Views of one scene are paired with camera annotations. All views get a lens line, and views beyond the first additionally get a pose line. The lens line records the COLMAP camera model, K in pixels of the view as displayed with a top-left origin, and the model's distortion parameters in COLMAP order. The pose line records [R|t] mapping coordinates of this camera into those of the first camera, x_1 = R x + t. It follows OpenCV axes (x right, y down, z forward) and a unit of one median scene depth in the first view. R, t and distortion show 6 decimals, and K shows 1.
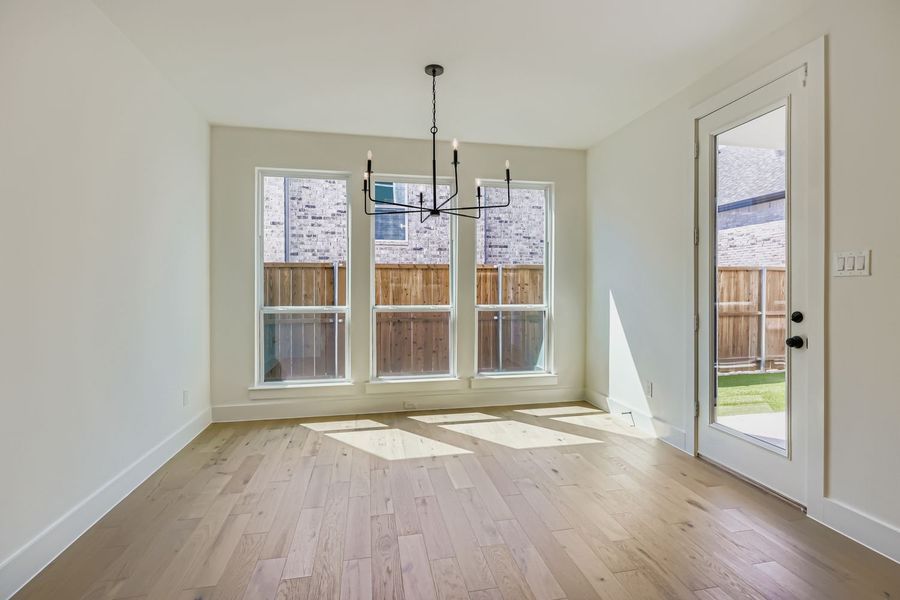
lens RADIAL K [[433.4, 0, 456.7], [0, 433.4, 291.4], [0, 0, 1]] dist [-0.000451, -0.000797]
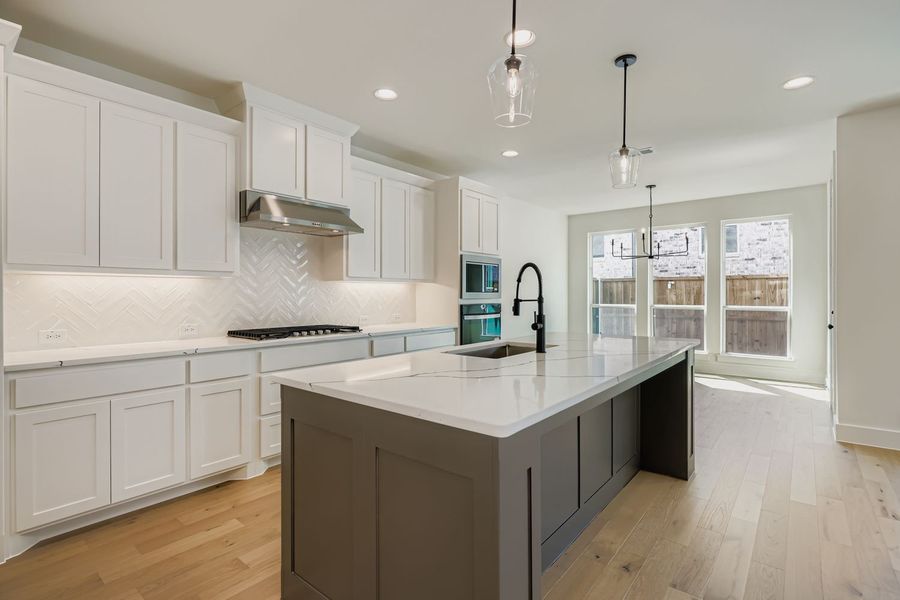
lens RADIAL K [[433.4, 0, 456.7], [0, 433.4, 292.0], [0, 0, 1]] dist [-0.000451, -0.000797]
pose [[0.636239, -0.004579, -0.771478, 0.415431], [-0.003526, 0.999955, -0.008843, 0.000538], [0.771484, 0.008347, 0.636194, -0.436166]]
